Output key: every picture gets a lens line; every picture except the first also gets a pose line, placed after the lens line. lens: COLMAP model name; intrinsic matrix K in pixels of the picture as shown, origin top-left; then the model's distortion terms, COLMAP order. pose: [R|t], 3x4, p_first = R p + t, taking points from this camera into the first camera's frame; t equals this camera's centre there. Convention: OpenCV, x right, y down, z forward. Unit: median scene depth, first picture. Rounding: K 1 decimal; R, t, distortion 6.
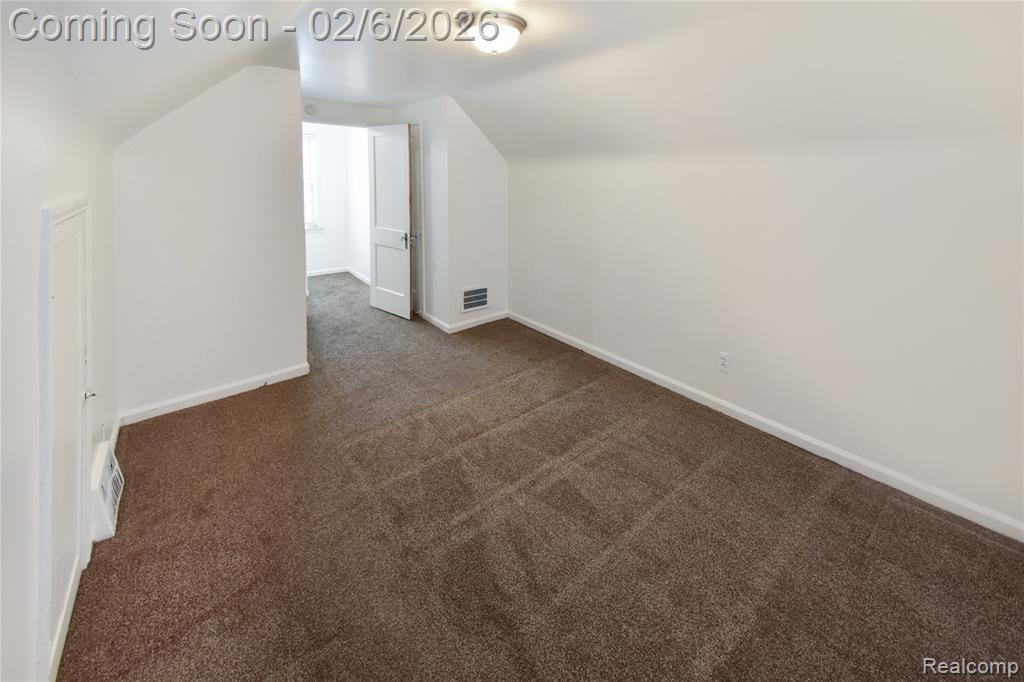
lens RADIAL K [[449.8, 0, 525.9], [0, 449.8, 338.7], [0, 0, 1]] dist [-0.001137, -0.000124]
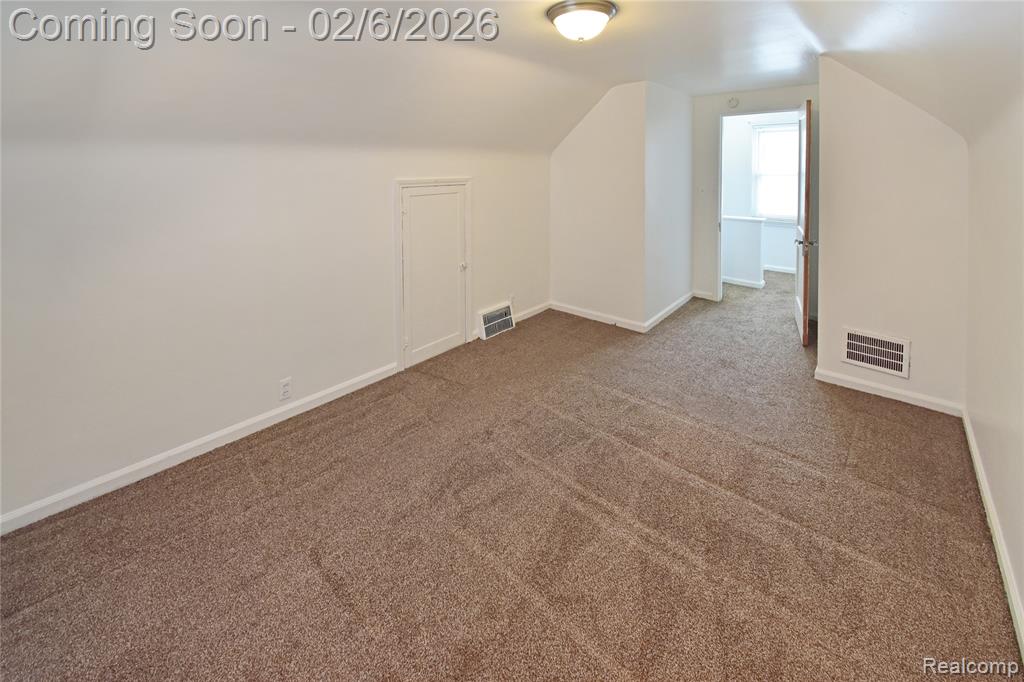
lens RADIAL K [[449.8, 0, 525.9], [0, 449.8, 338.7], [0, 0, 1]] dist [-0.001137, -0.000124]
pose [[0.003089, 0.351484, -0.936189, 0.662006], [-0.330007, 0.884104, 0.330840, -0.207368], [0.943973, 0.307927, 0.118723, 0.574859]]
